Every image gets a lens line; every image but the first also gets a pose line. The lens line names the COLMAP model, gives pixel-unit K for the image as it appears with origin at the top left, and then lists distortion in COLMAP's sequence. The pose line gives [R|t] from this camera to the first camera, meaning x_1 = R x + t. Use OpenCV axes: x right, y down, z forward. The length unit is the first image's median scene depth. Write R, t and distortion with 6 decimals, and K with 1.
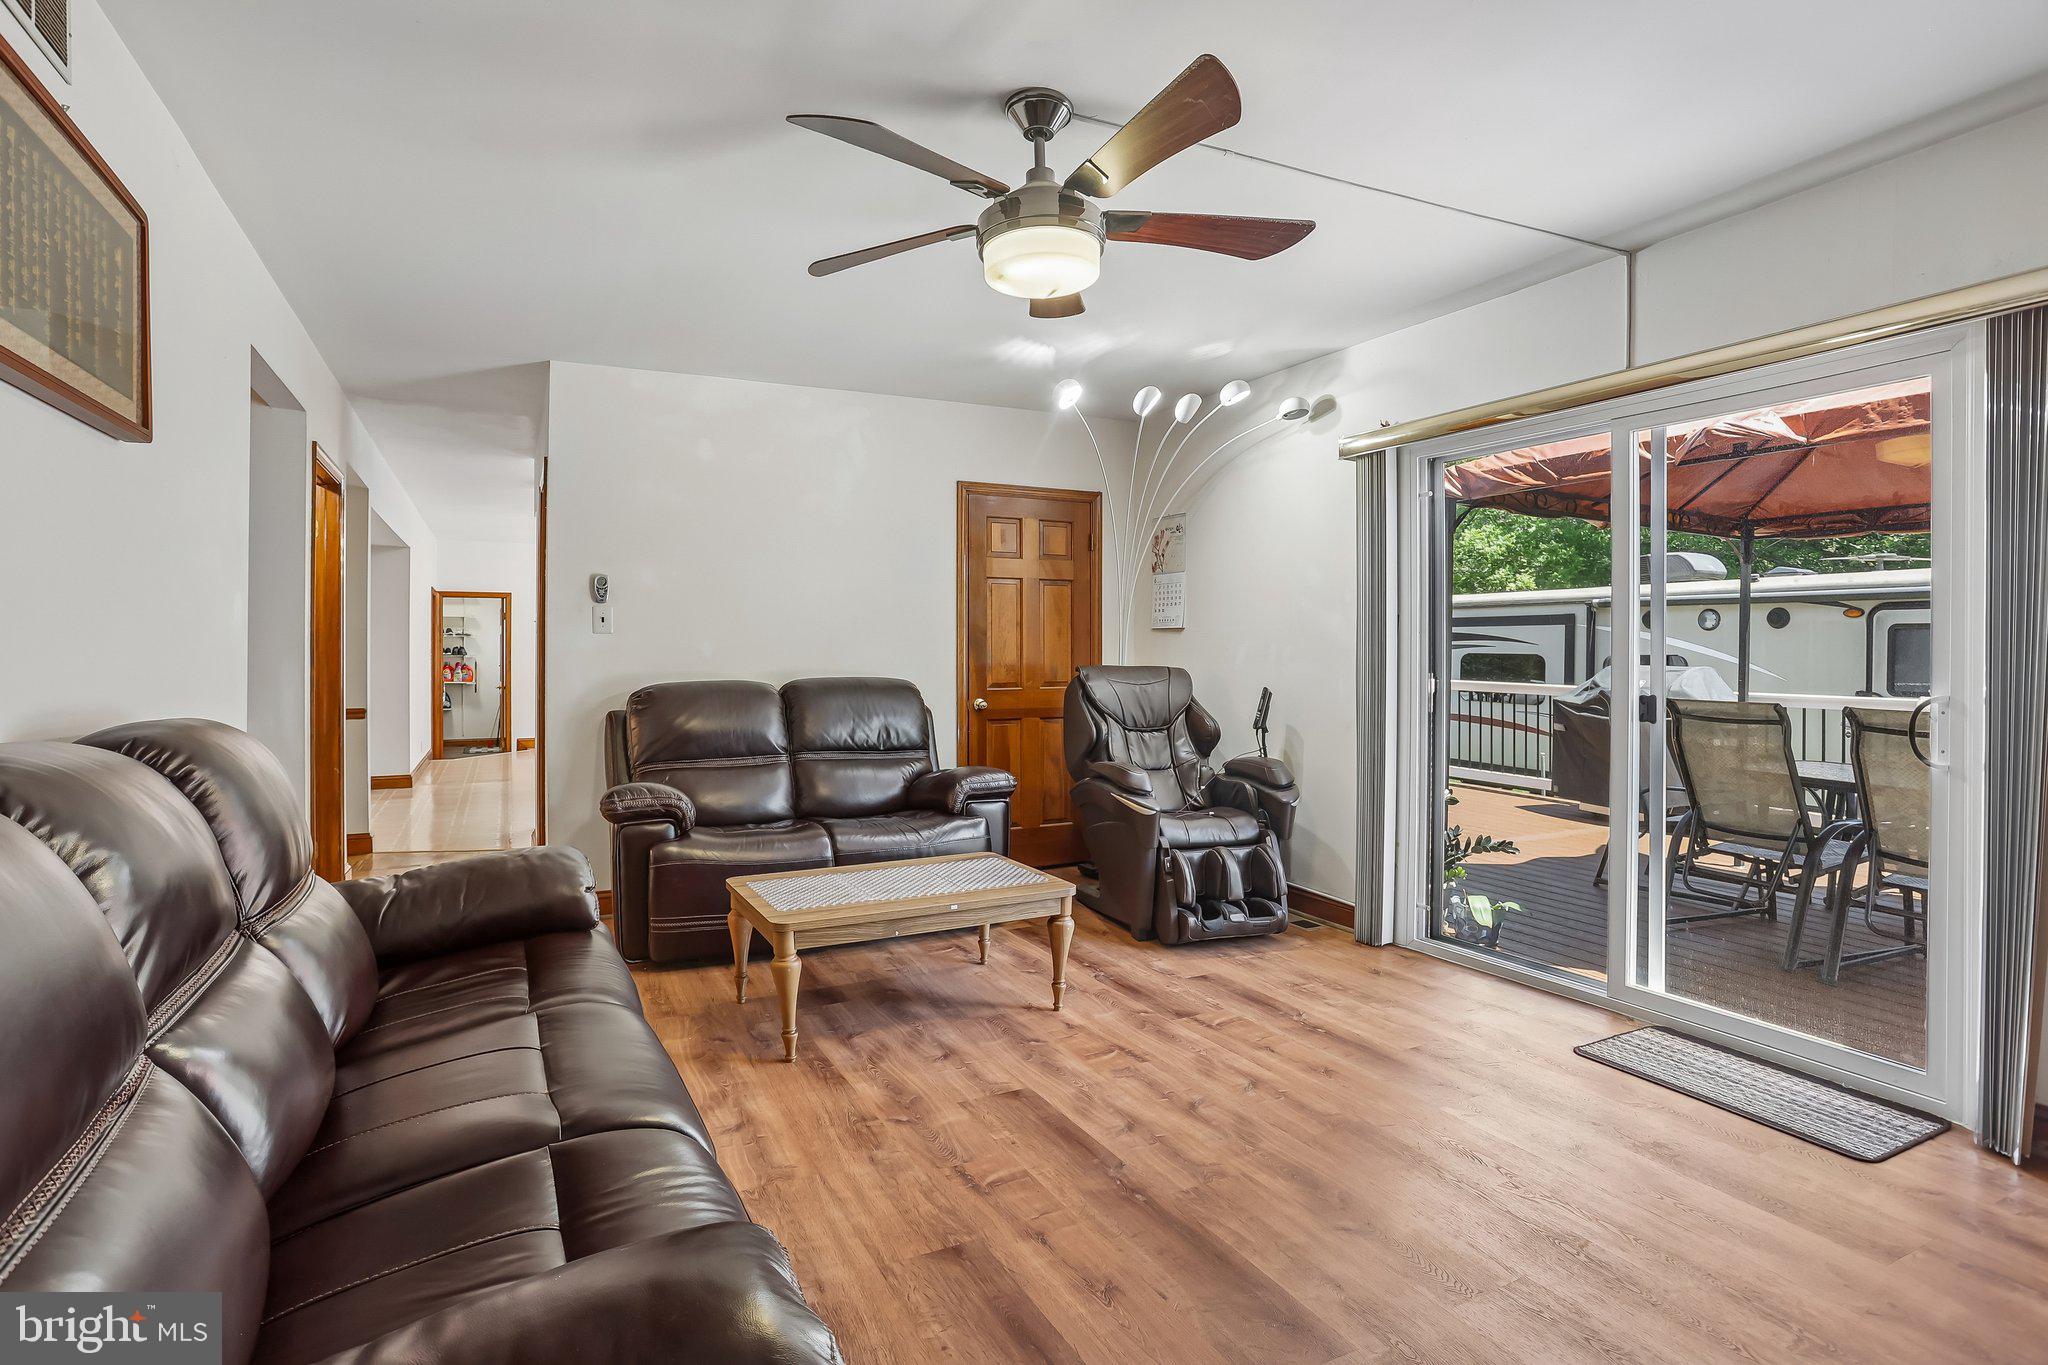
lens RADIAL K [[1002.5, 0, 1005.3], [0, 1002.5, 666.6], [0, 0, 1]] dist [-0.042138, 0.007600]
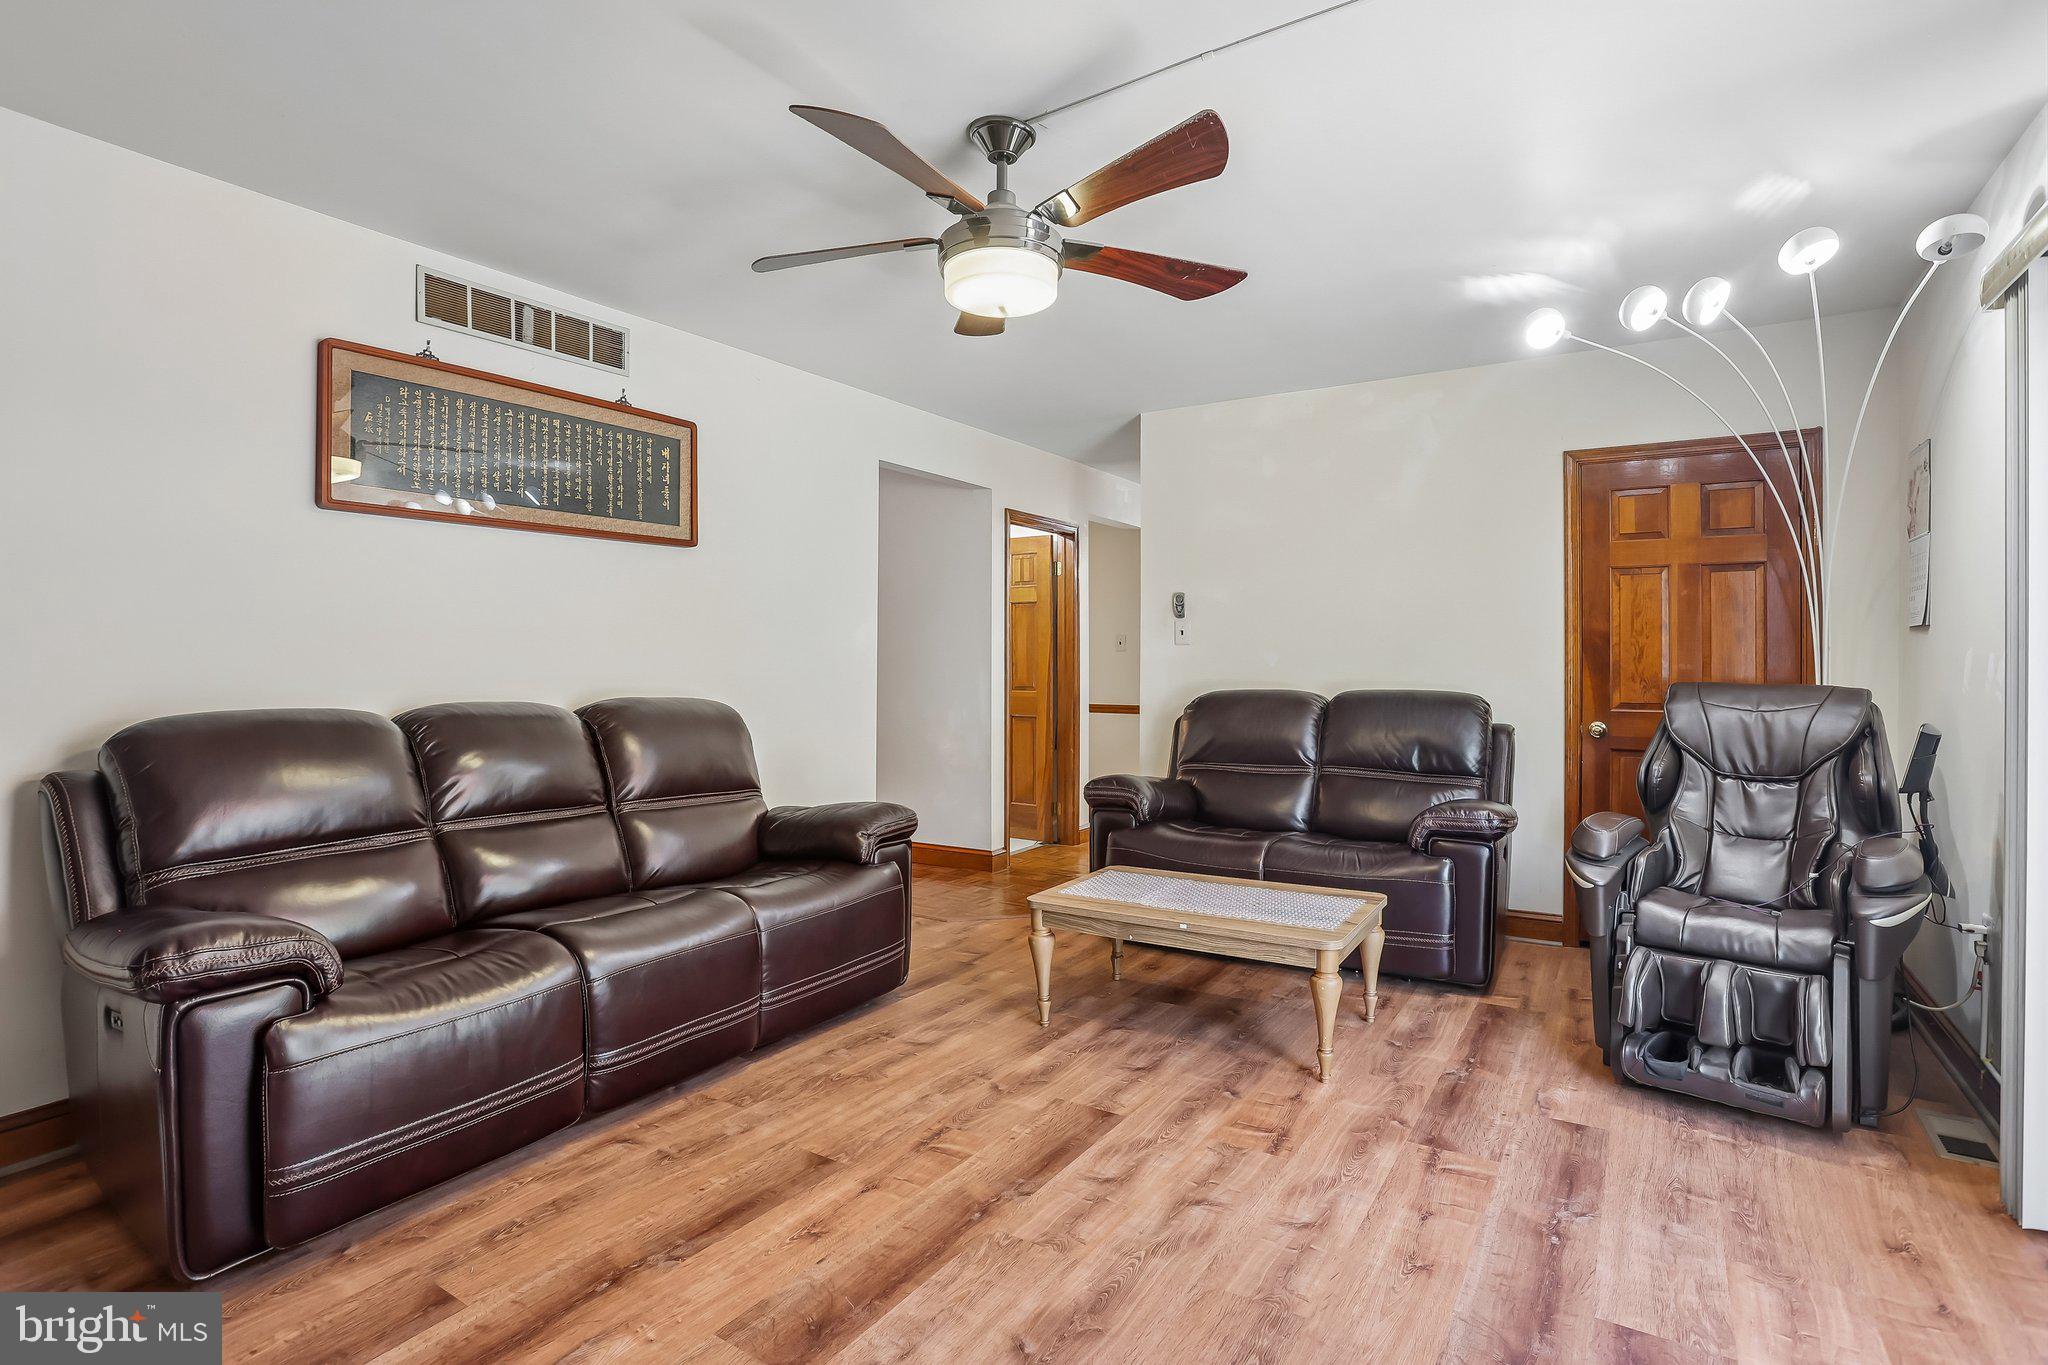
lens RADIAL K [[1002.5, 0, 1022.7], [0, 1002.5, 670.4], [0, 0, 1]] dist [-0.042138, 0.007600]
pose [[0.520785, 0.007265, -0.853657, 0.666366], [-0.013376, 0.999910, 0.000350, -0.004568], [0.853583, 0.011236, 0.520836, 0.349816]]
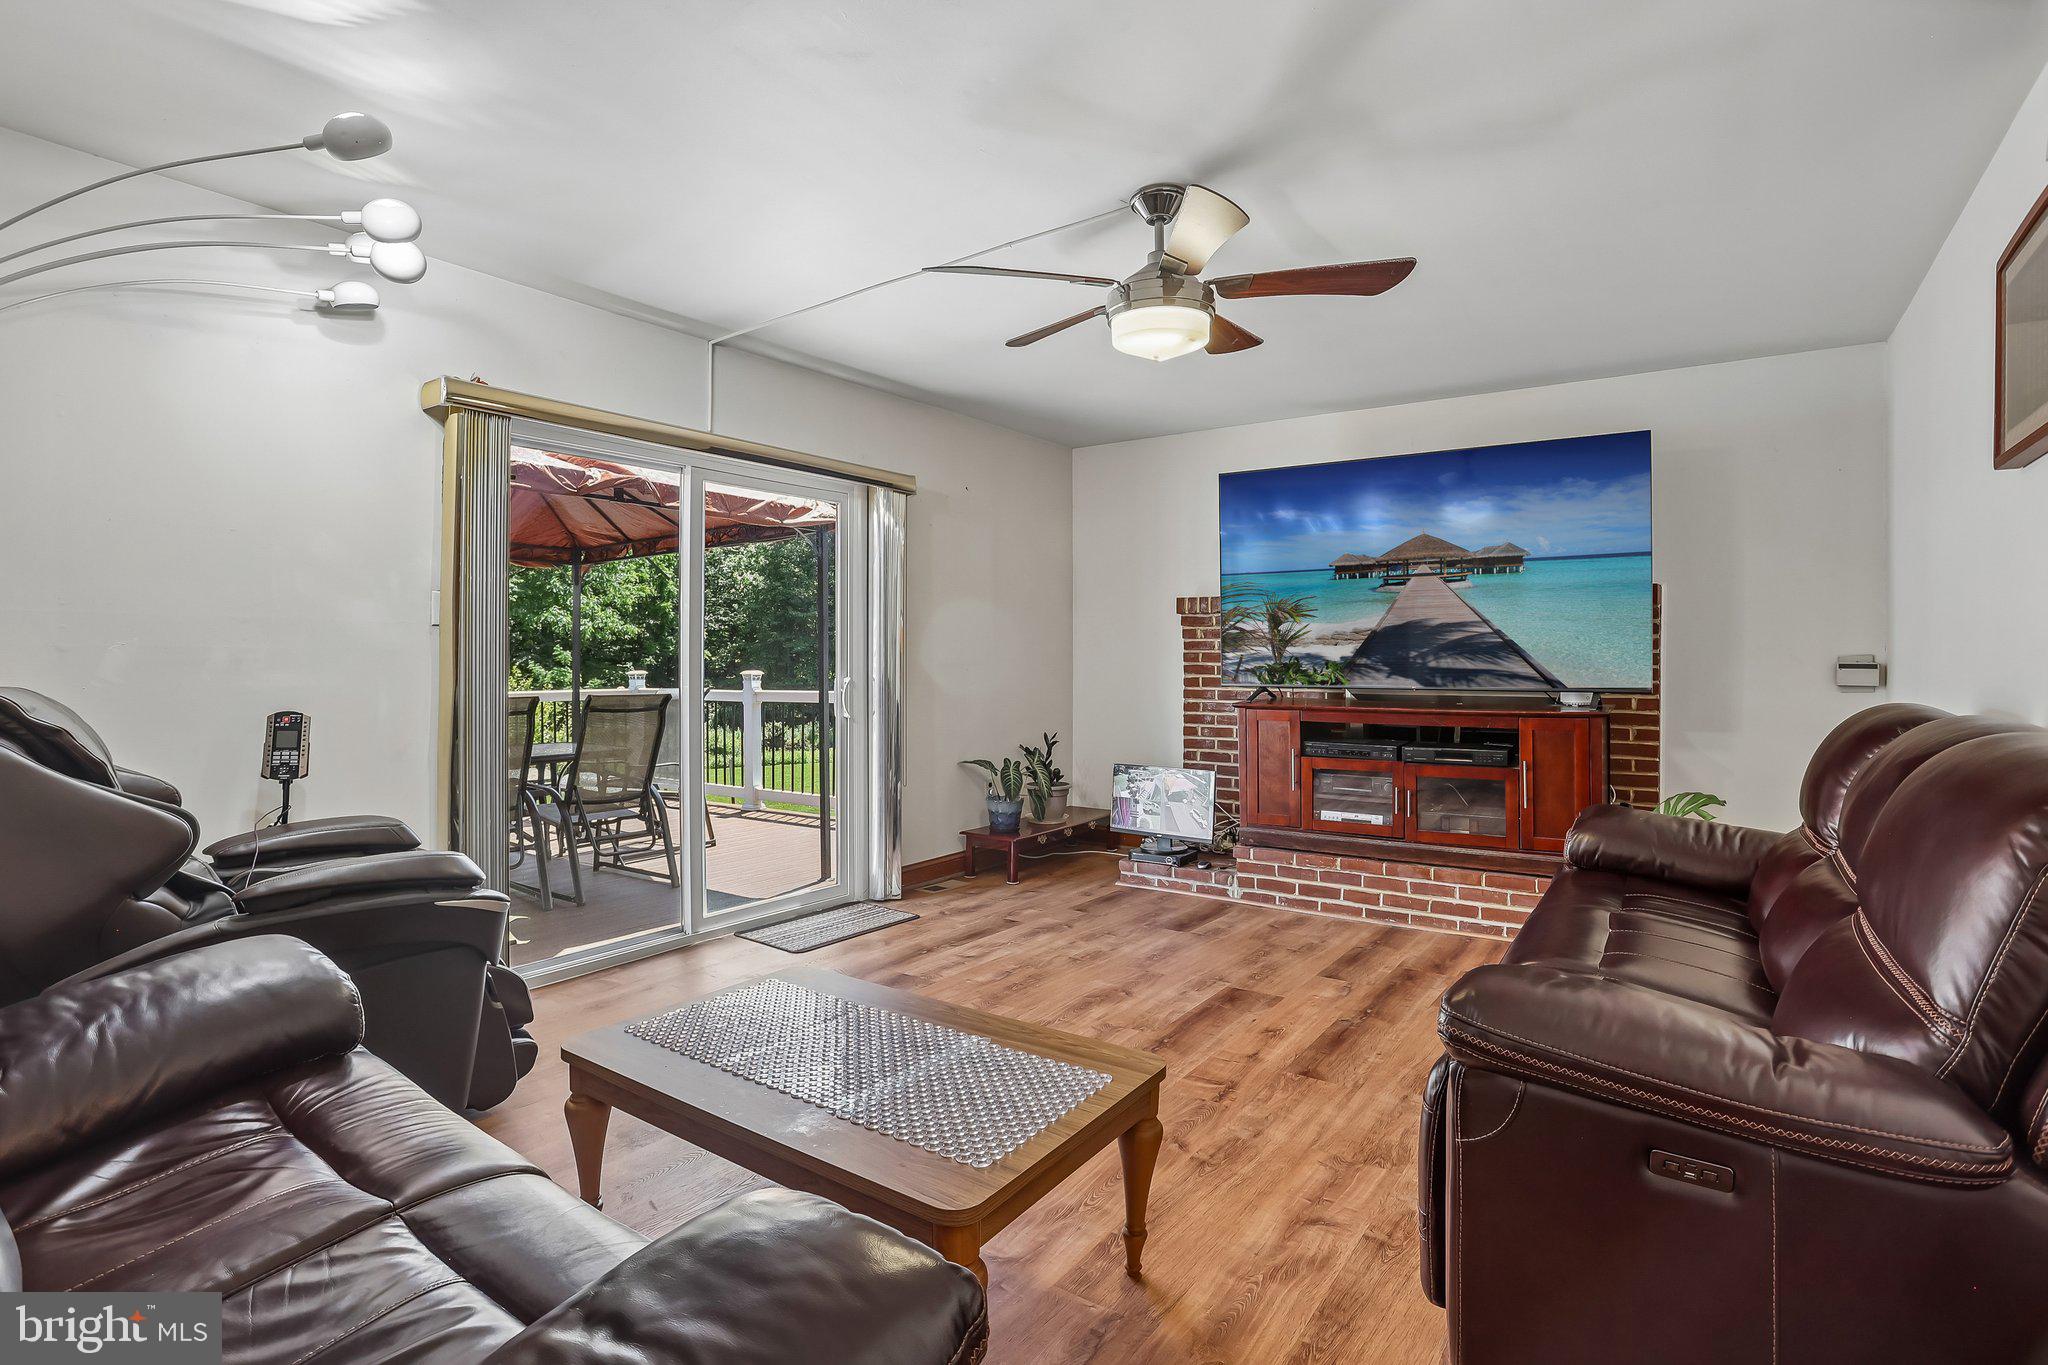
lens RADIAL K [[1002.5, 0, 1008.2], [0, 1002.5, 668.8], [0, 0, 1]] dist [-0.042138, 0.007600]
pose [[-0.462721, -0.005439, 0.886487, -0.681011], [0.009179, 0.999898, 0.010926, -0.007811], [-0.886456, 0.013192, -0.462624, 1.240062]]
